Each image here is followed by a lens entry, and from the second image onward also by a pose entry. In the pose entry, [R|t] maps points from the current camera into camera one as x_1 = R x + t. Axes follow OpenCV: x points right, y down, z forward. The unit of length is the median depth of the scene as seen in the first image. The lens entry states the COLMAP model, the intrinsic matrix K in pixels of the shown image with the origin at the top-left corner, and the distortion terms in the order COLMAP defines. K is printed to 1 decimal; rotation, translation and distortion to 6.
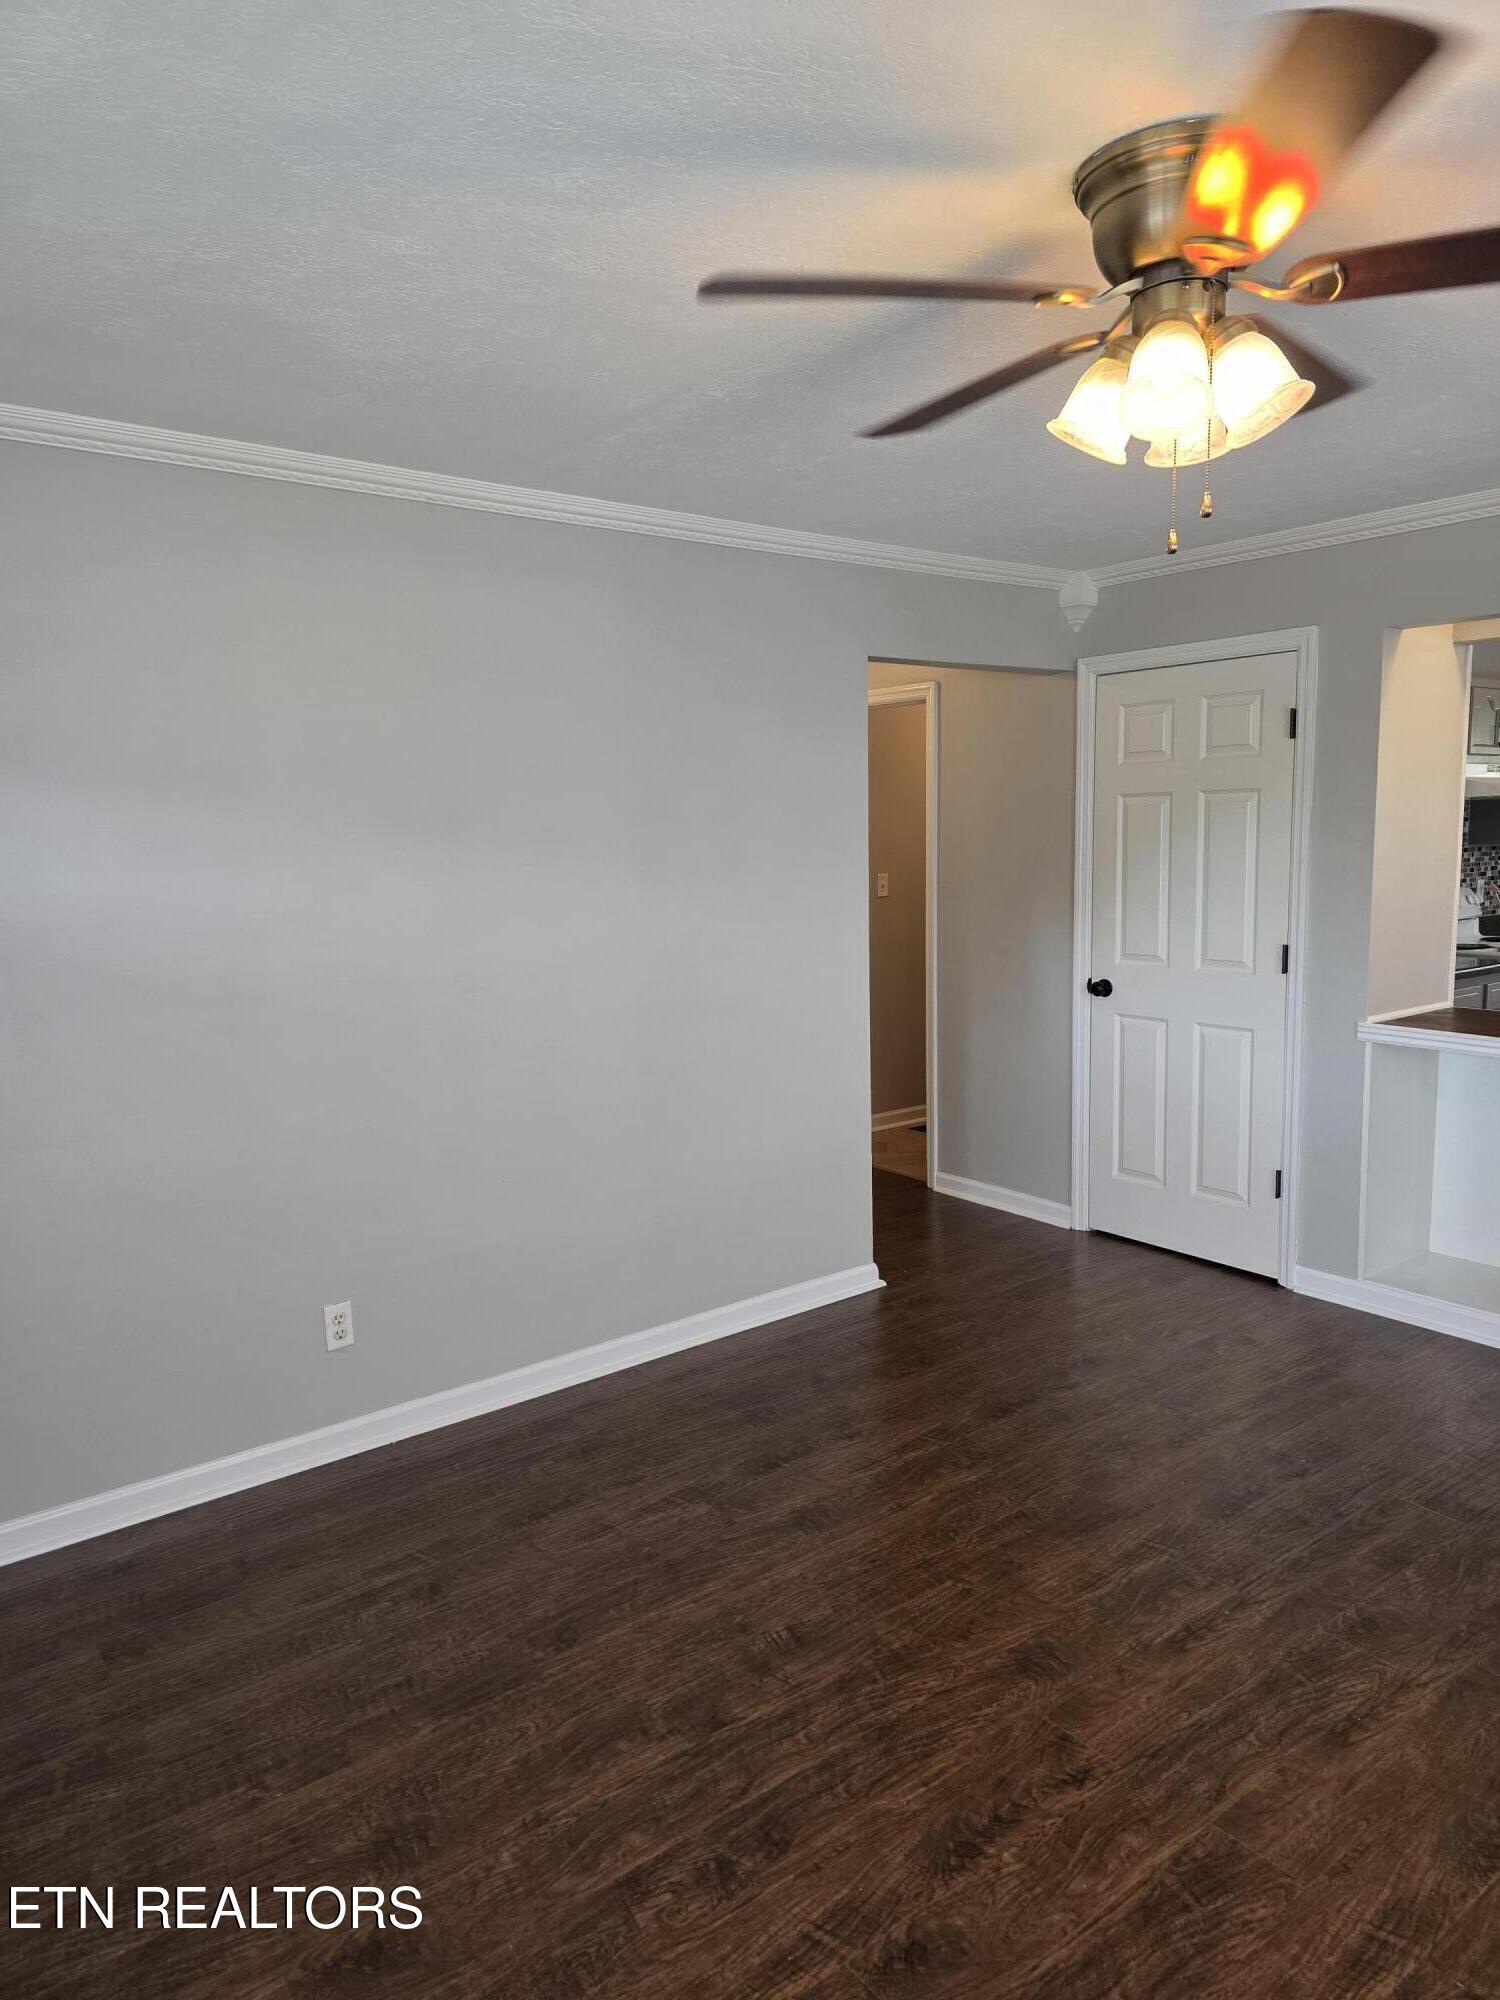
lens RADIAL K [[1339.9, 0, 742.1], [0, 1339.9, 998.7], [0, 0, 1]] dist [0.068055, -0.050453]
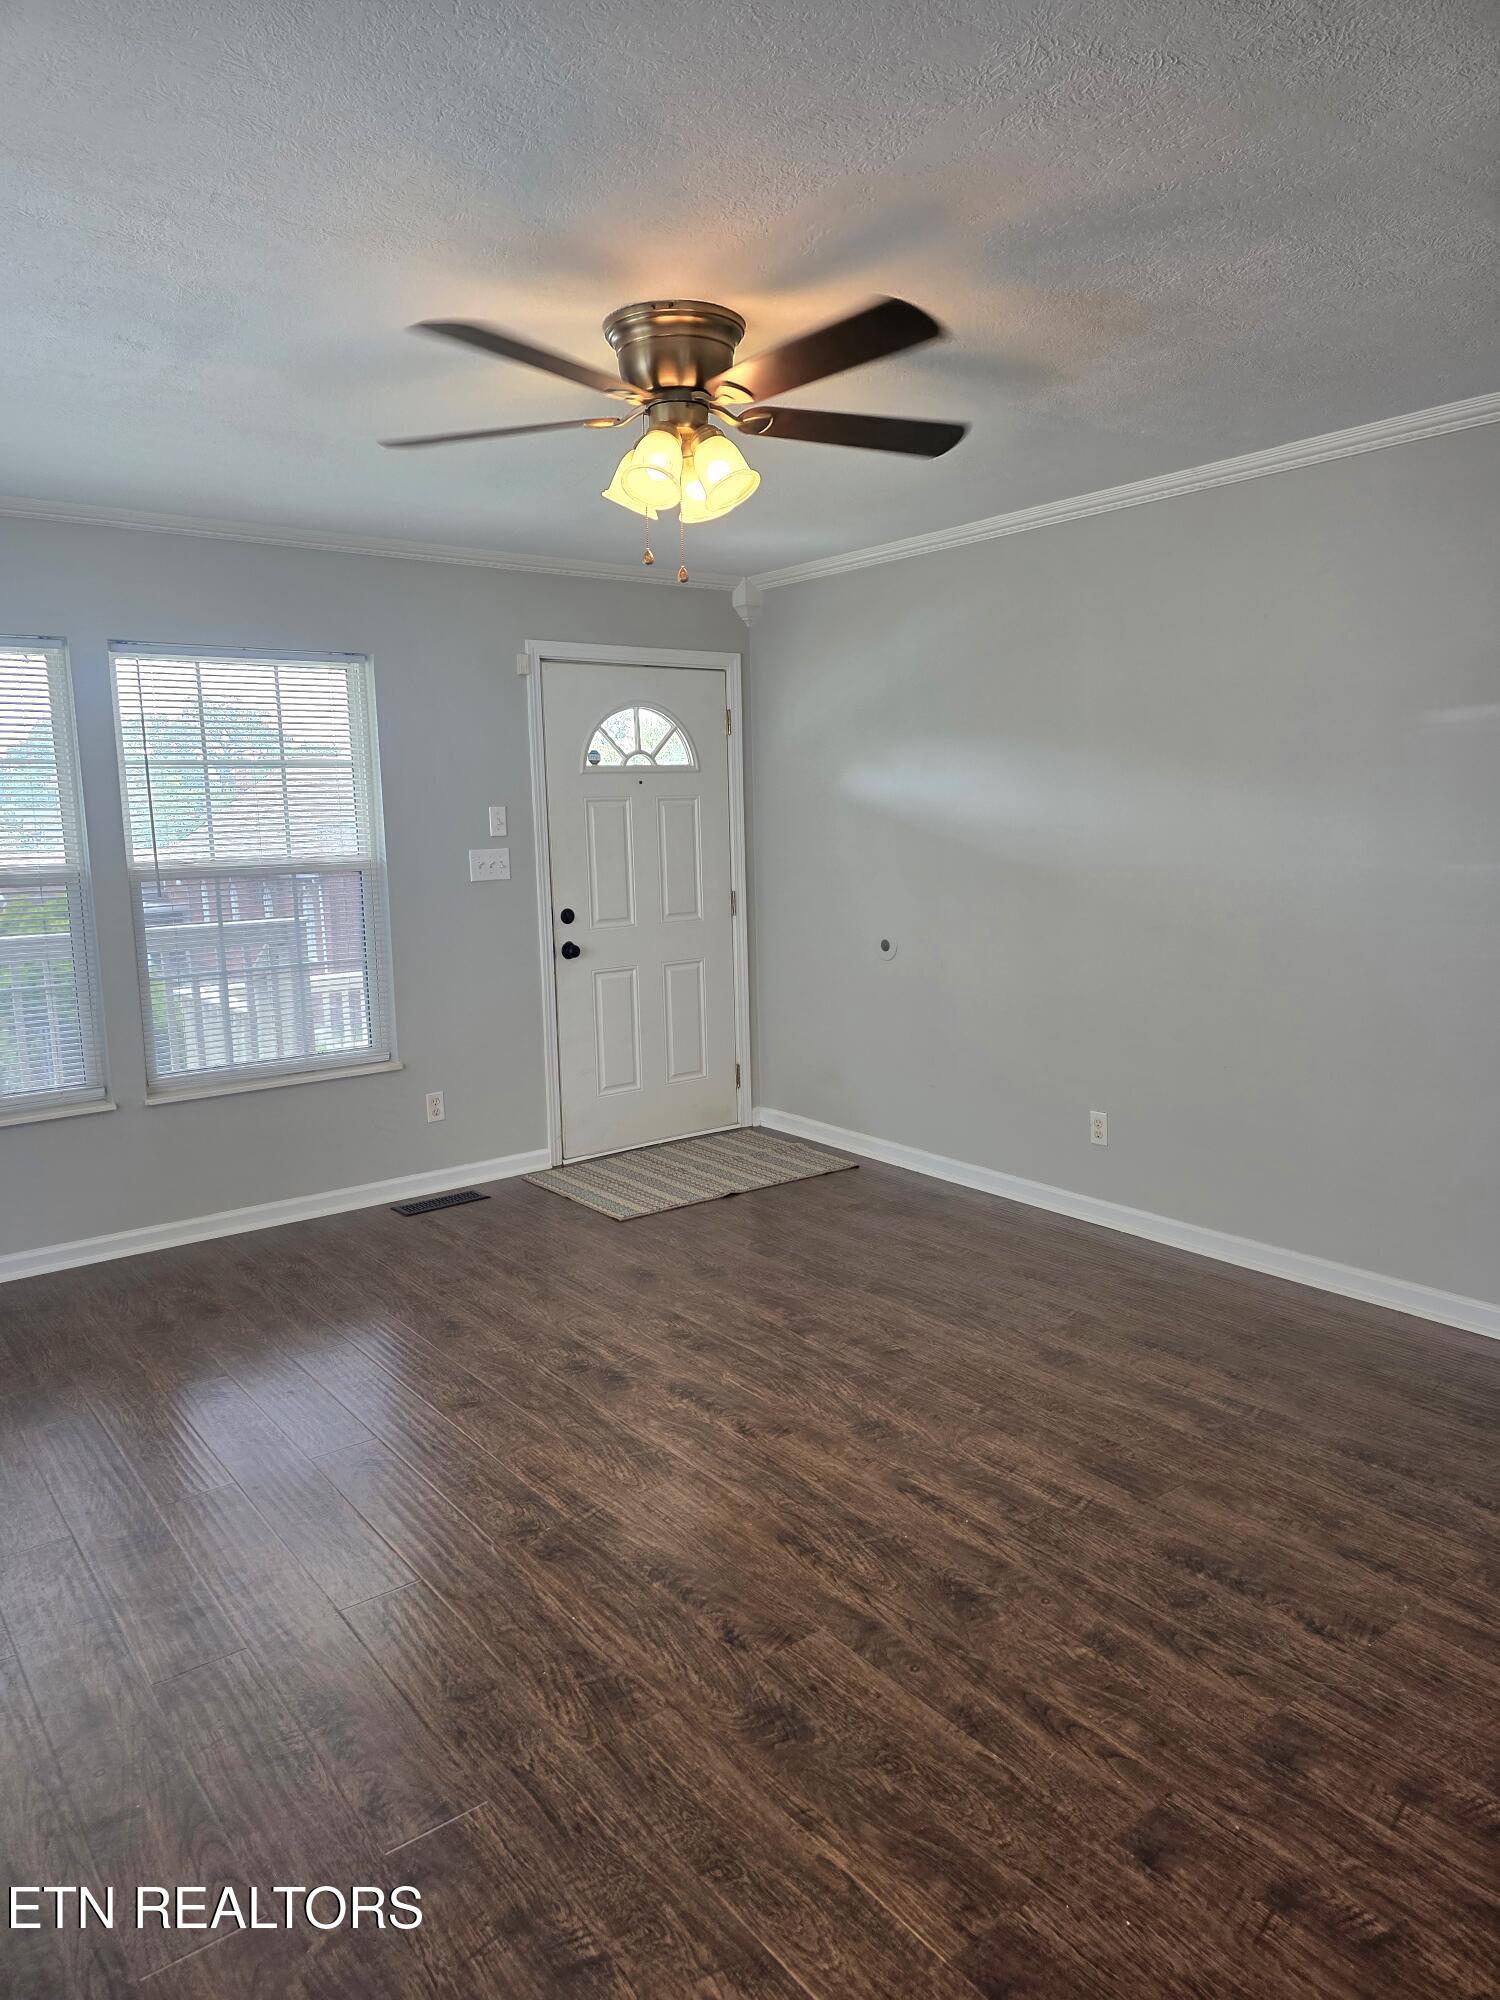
lens RADIAL K [[1339.9, 0, 756.5], [0, 1339.9, 996.5], [0, 0, 1]] dist [0.068055, -0.050453]
pose [[-0.004698, 0.158134, -0.987407, 1.383691], [-0.107315, 0.981635, 0.157720, -0.092166], [0.994214, 0.106705, 0.012359, 0.828235]]
